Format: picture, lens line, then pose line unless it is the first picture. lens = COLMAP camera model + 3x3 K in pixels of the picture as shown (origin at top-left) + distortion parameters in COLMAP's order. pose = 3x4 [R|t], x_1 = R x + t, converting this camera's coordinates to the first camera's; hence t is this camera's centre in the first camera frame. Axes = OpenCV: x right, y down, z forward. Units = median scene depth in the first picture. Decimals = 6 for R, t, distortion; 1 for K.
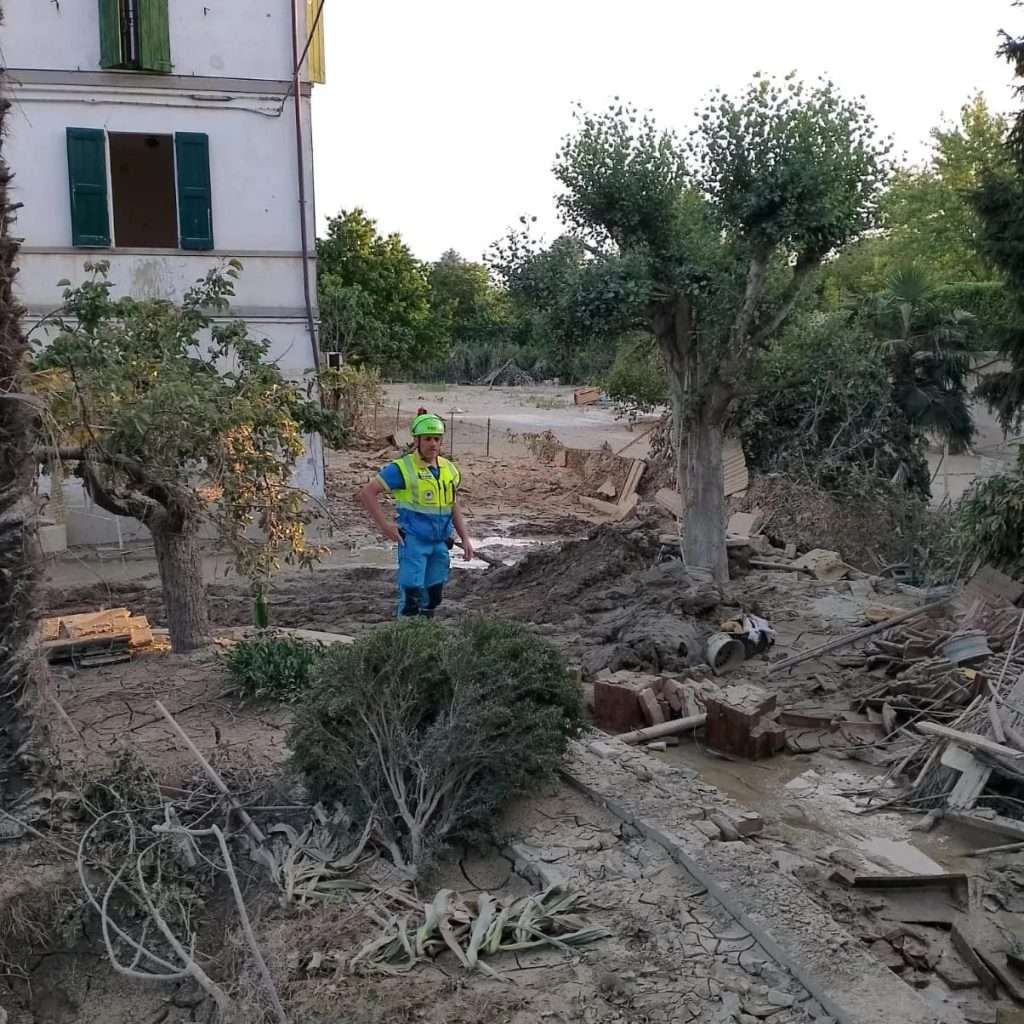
lens RADIAL K [[1065.6, 0, 528.6], [0, 1065.6, 515.6], [0, 0, 1]] dist [0.103416, -0.191616]
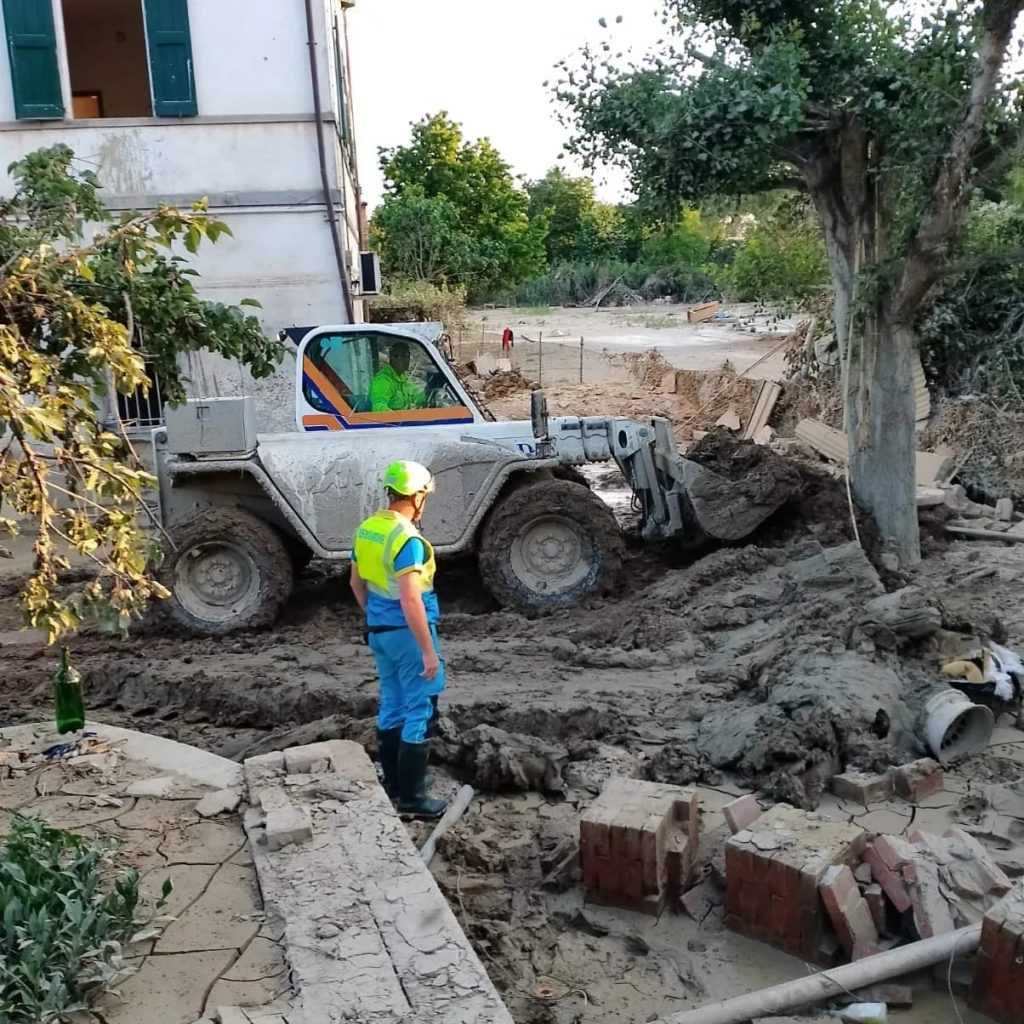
lens RADIAL K [[1074.2, 0, 531.8], [0, 1074.2, 519.6], [0, 0, 1]] dist [0.077299, -0.139565]
pose [[0.994549, -0.013818, -0.103352, 0.013443], [0.021053, 0.997378, 0.069238, -0.013522], [0.102124, -0.071037, 0.992232, 0.253701]]
